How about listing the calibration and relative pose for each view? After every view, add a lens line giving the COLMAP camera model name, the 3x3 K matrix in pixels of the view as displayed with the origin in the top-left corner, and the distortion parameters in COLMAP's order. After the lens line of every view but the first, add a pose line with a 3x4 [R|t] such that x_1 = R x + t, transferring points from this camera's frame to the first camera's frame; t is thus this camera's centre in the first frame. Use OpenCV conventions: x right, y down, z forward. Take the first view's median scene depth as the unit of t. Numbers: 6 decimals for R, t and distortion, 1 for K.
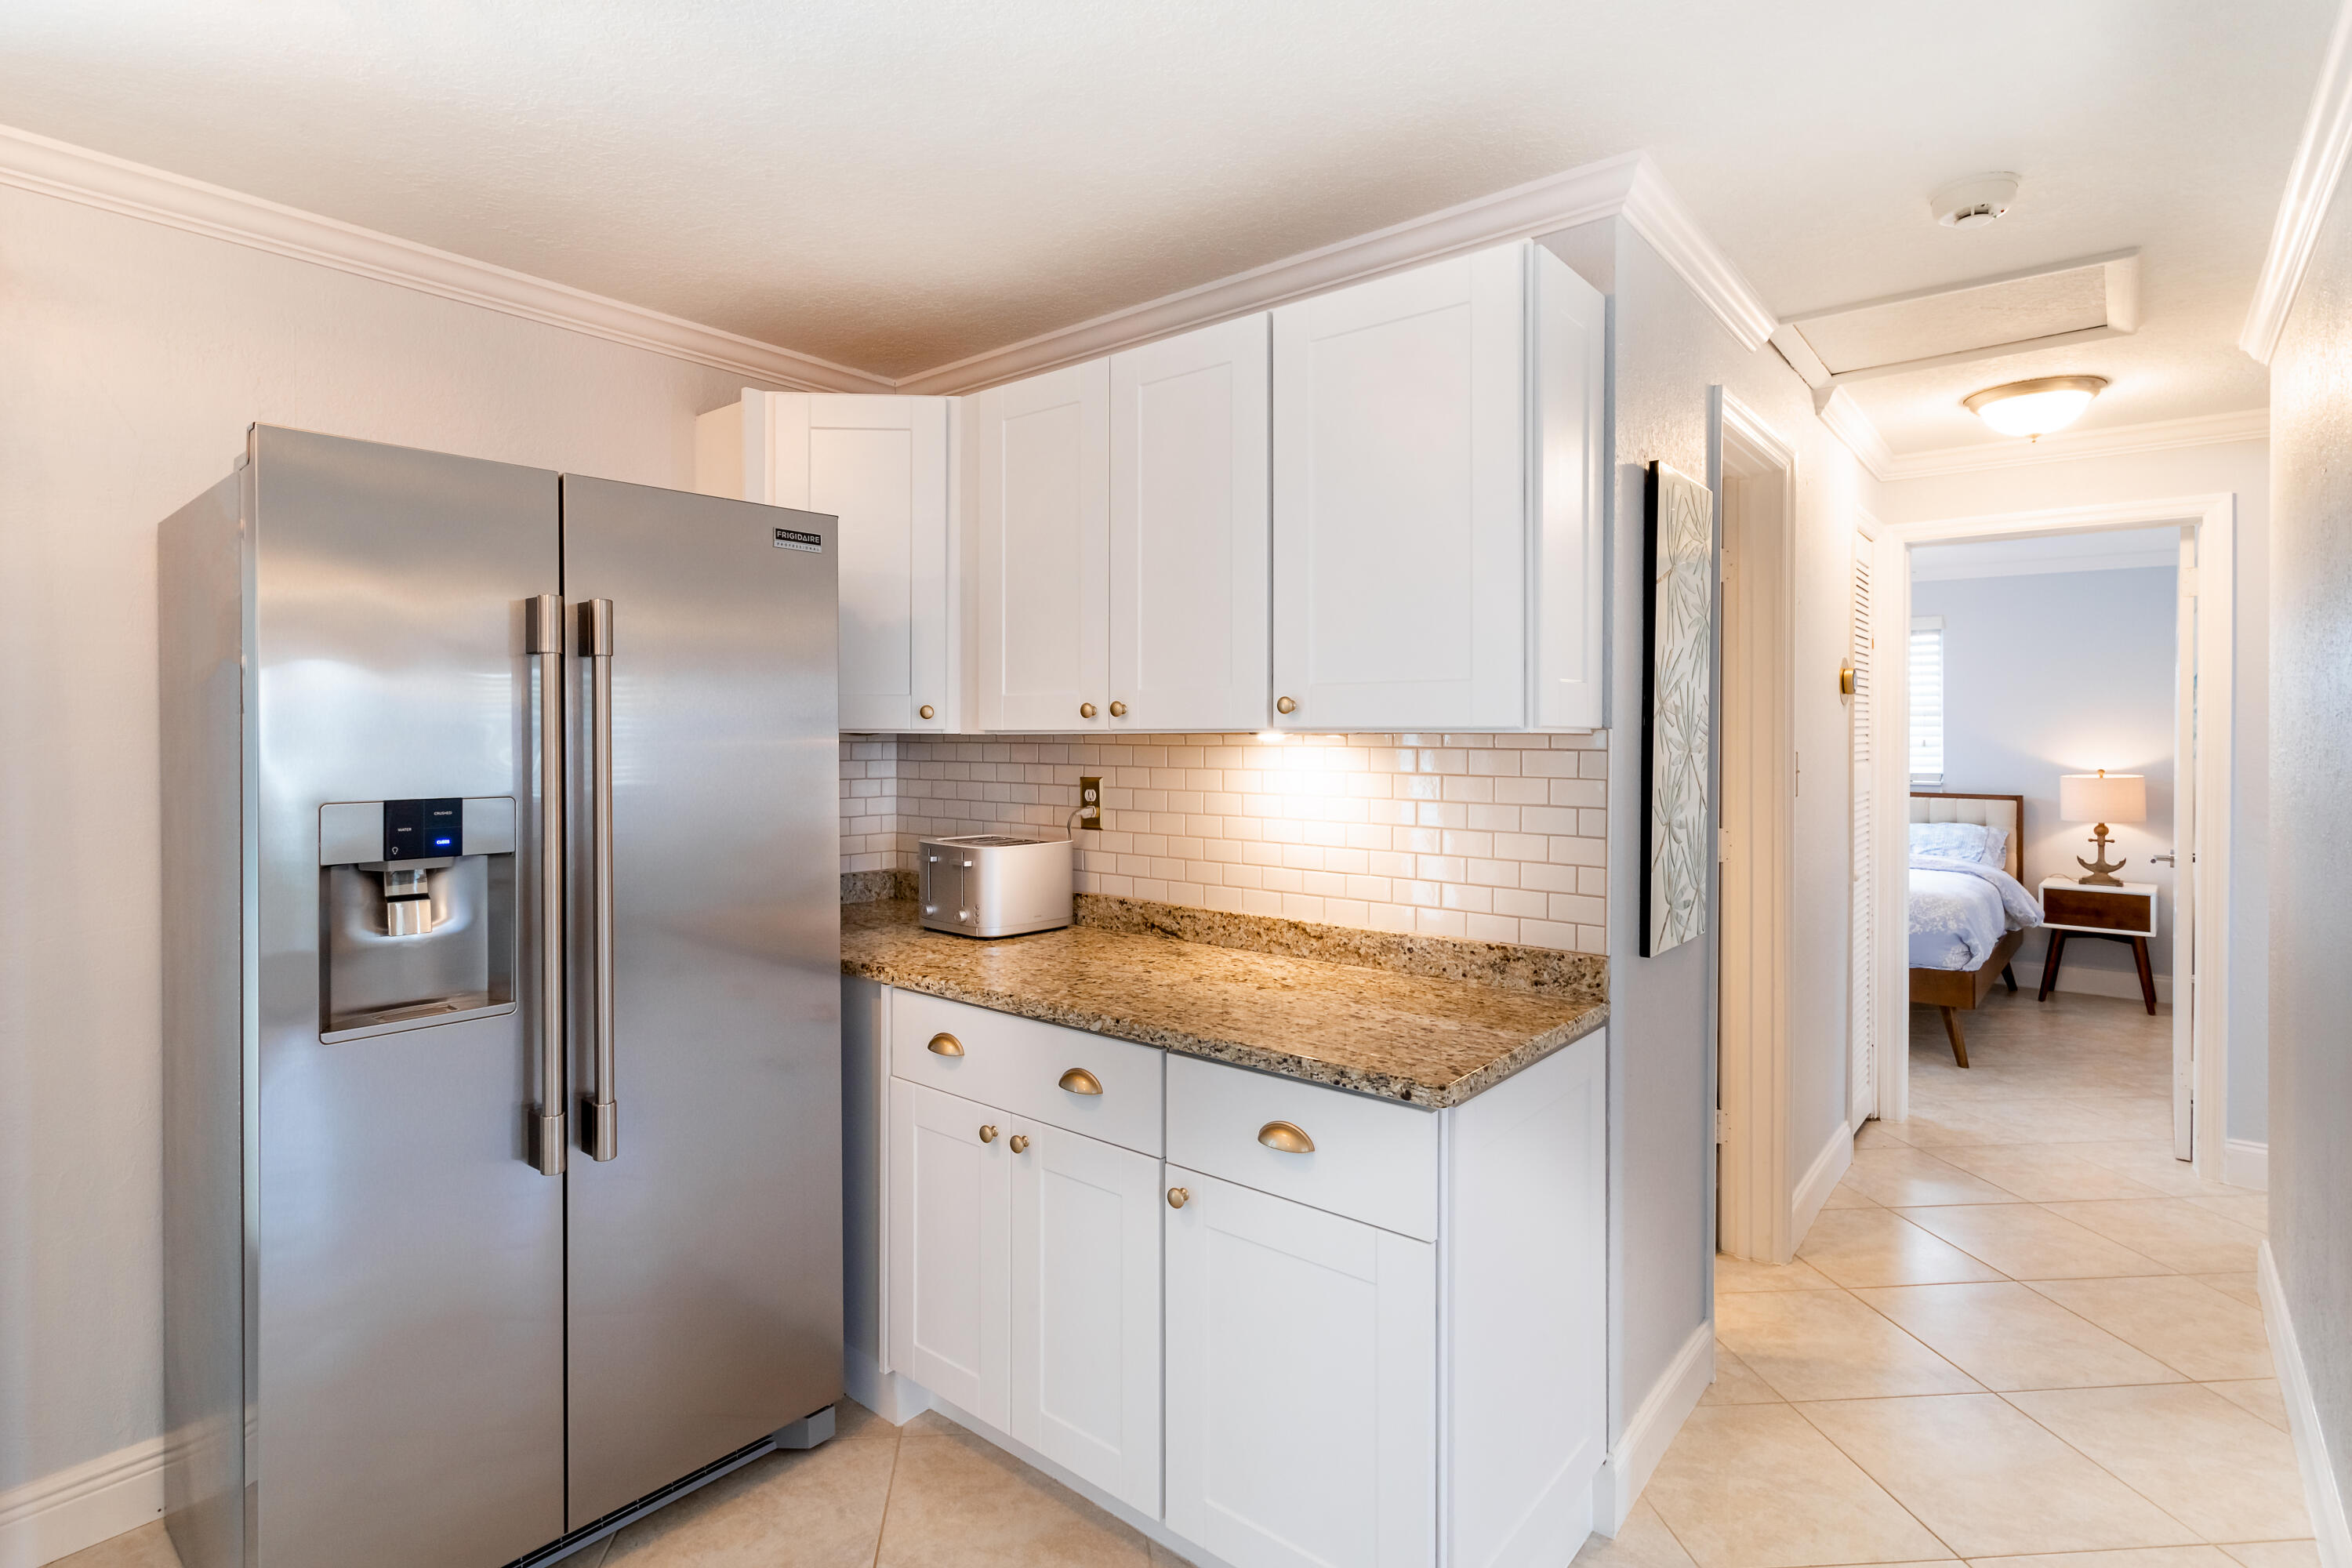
lens RADIAL K [[1133.1, 0, 1122.7], [0, 1133.1, 751.4], [0, 0, 1]] dist [-0.001384, 0.004638]
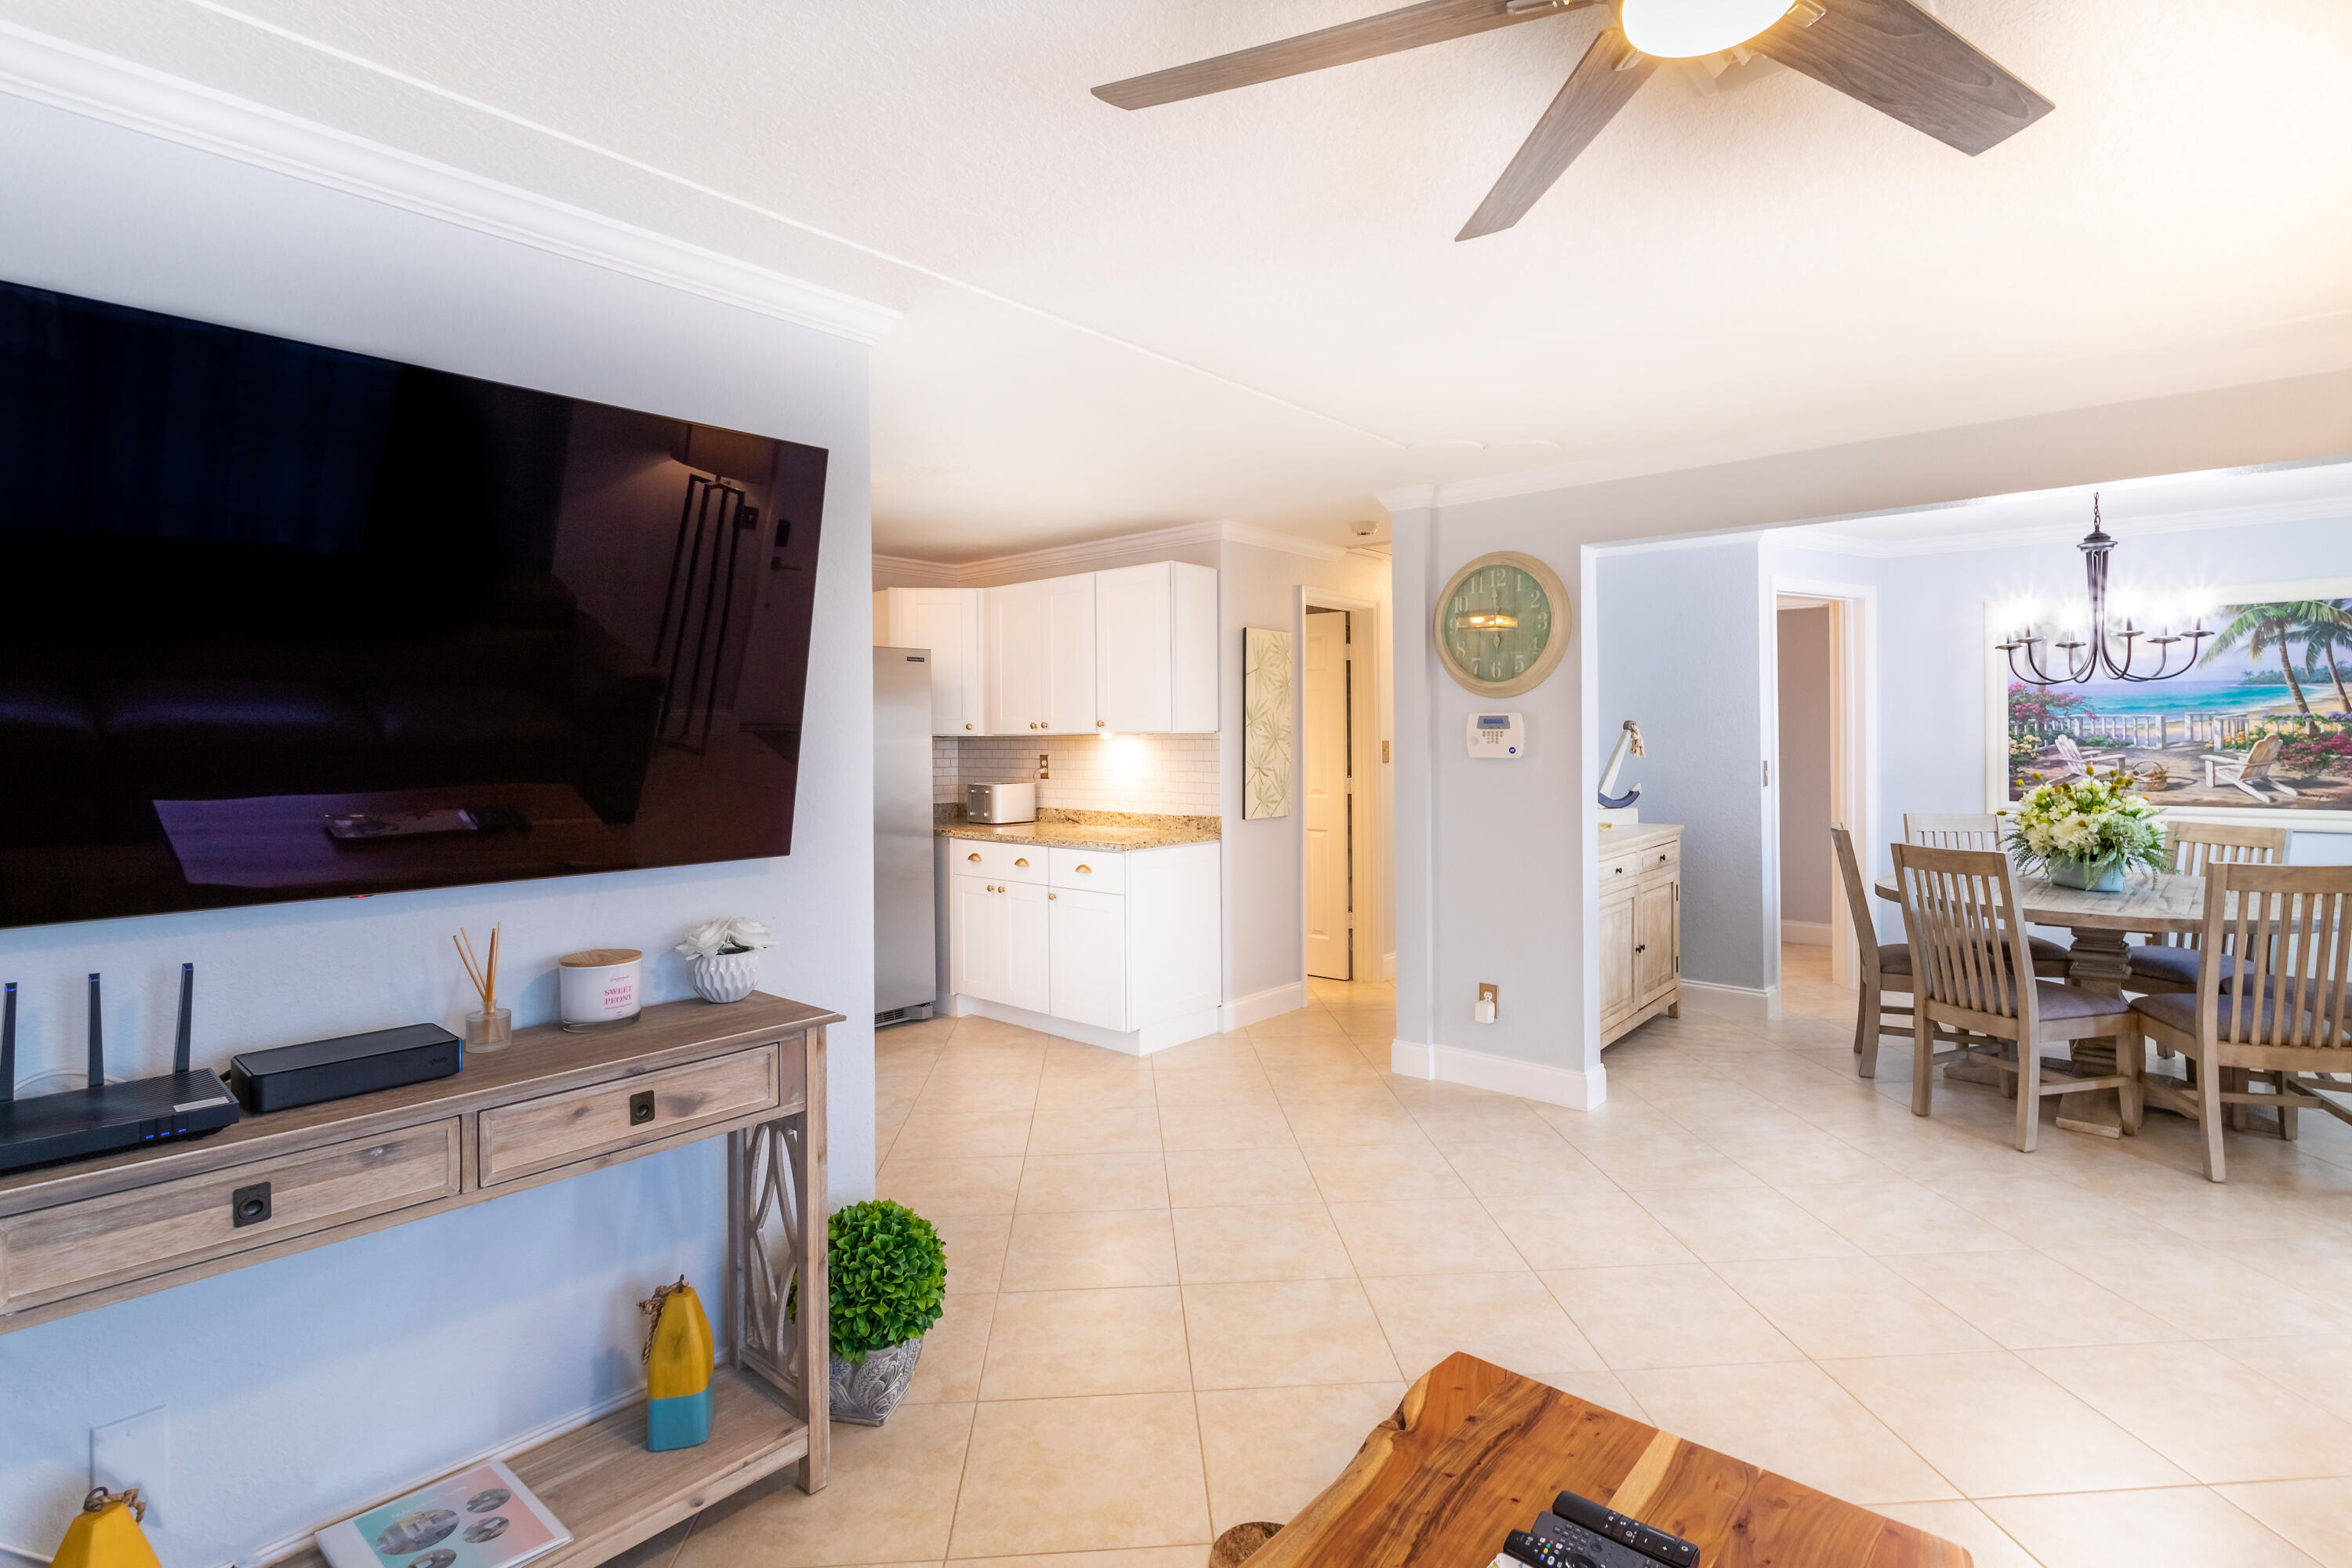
lens RADIAL K [[1133.1, 0, 1188.5], [0, 1133.1, 730.2], [0, 0, 1]] dist [-0.001384, 0.004638]
pose [[0.999851, -0.011550, -0.012813, 0.310125], [0.011233, 0.999636, -0.024521, 0.034322], [0.013091, 0.024373, 0.999617, -1.333759]]
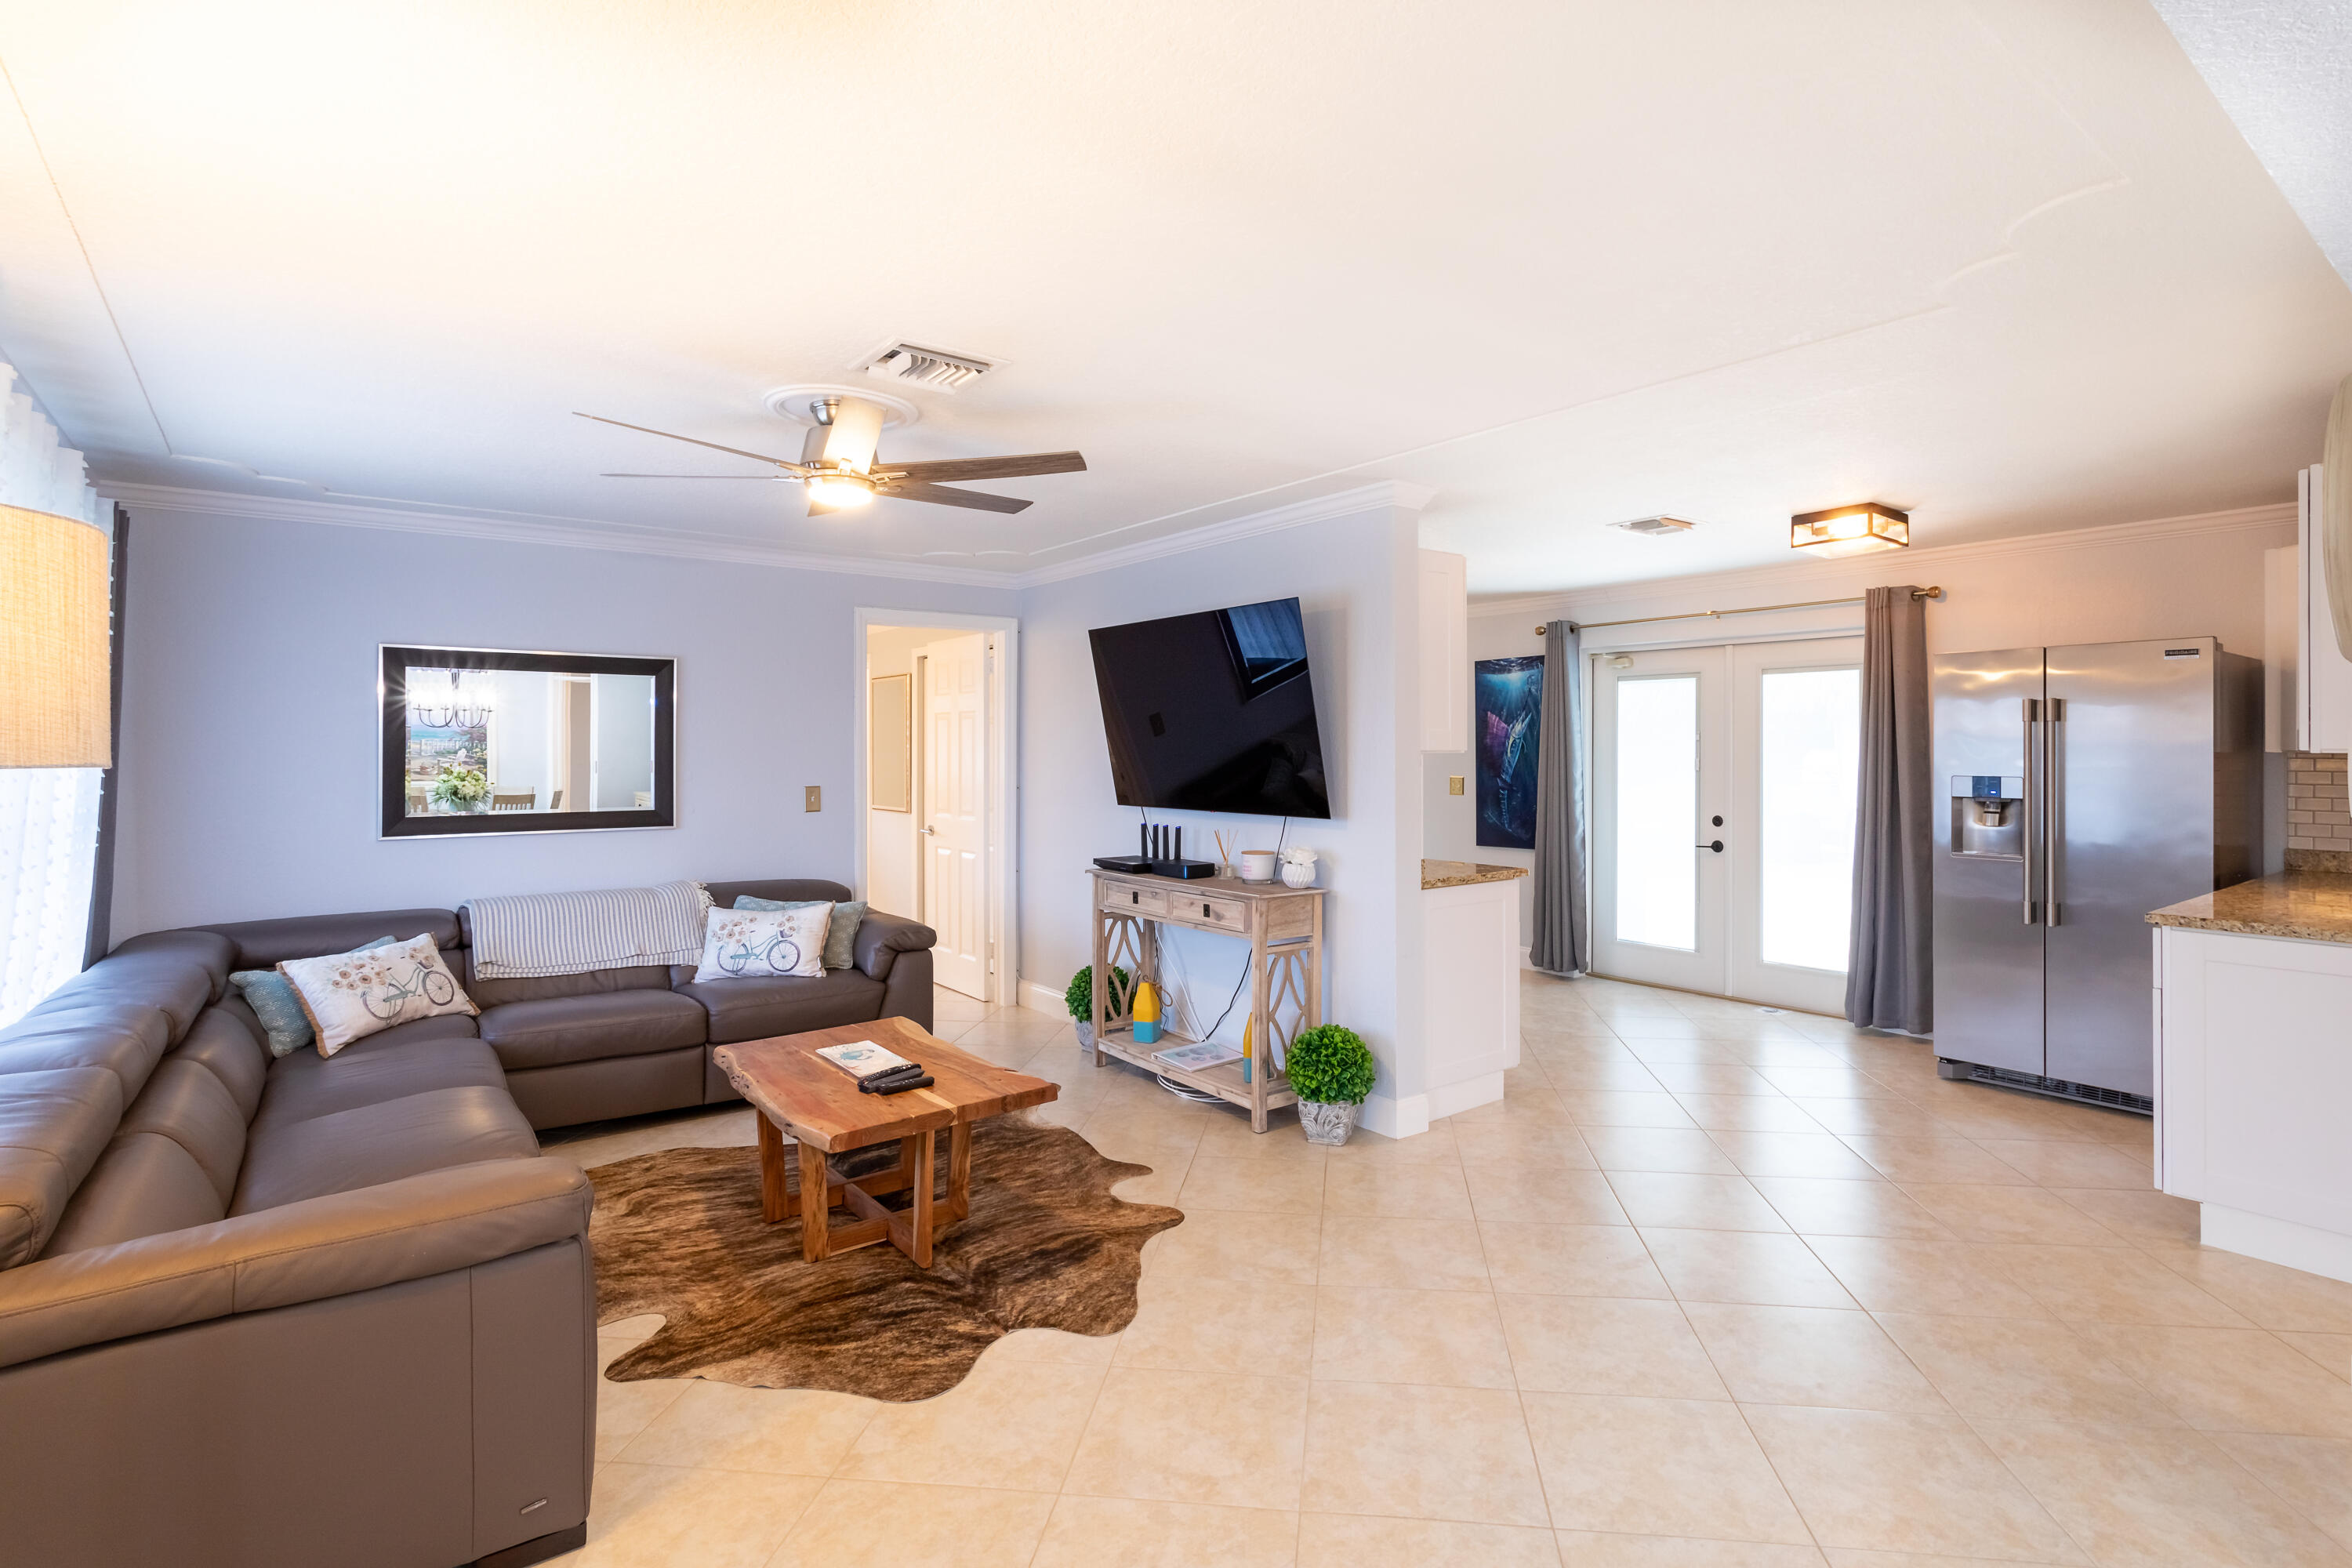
lens RADIAL K [[1133.1, 0, 1260.5], [0, 1133.1, 757.1], [0, 0, 1]] dist [-0.001384, 0.004638]
pose [[-0.162214, 0.004515, -0.986745, 1.669407], [-0.021024, 0.999747, 0.008031, 0.006892], [0.986532, 0.022048, -0.162078, -0.212816]]
